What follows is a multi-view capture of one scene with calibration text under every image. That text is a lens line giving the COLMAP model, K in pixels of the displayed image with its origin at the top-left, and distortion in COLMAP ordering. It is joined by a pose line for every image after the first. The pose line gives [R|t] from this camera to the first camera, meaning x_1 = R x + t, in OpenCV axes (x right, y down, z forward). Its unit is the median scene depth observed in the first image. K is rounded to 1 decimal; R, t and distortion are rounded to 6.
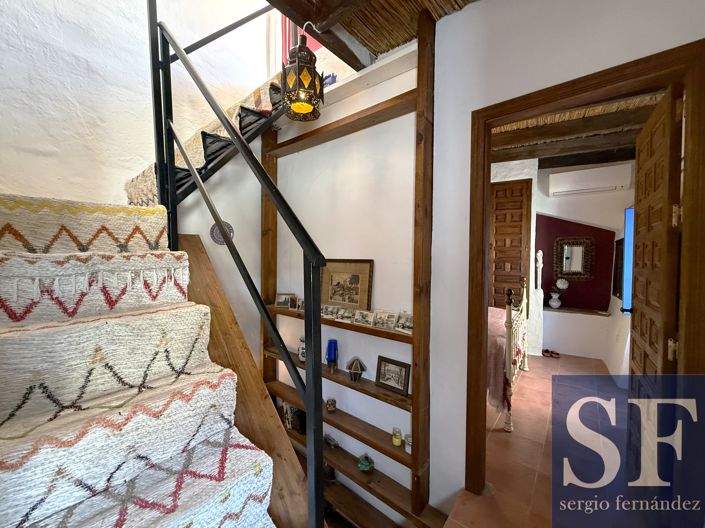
lens RADIAL K [[279.2, 0, 352.5], [0, 279.2, 264.0], [0, 0, 1]] dist [-0.001090, -0.000123]
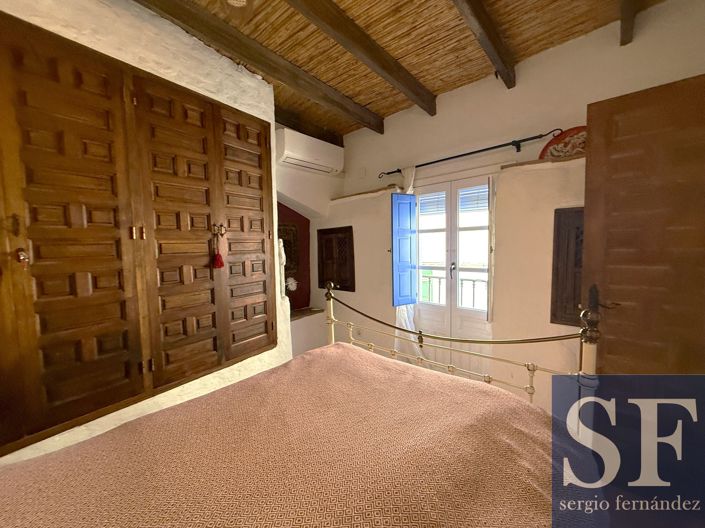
lens RADIAL K [[279.2, 0, 352.5], [0, 279.2, 264.0], [0, 0, 1]] dist [-0.001090, -0.000123]
pose [[0.119023, -0.074791, 0.990071, 0.023241], [0.055471, 0.996102, 0.068578, -0.025461], [-0.991341, 0.046758, 0.122708, 0.742700]]
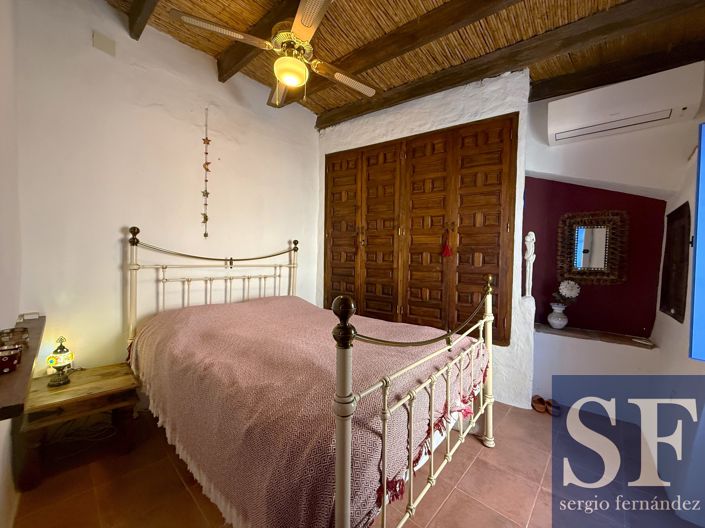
lens RADIAL K [[279.2, 0, 352.5], [0, 279.2, 264.0], [0, 0, 1]] dist [-0.001090, -0.000123]
pose [[0.997295, 0.019467, -0.070879, 0.330581], [-0.019776, 0.999798, -0.003672, 0.029301], [0.070793, 0.005064, 0.997478, 0.371787]]
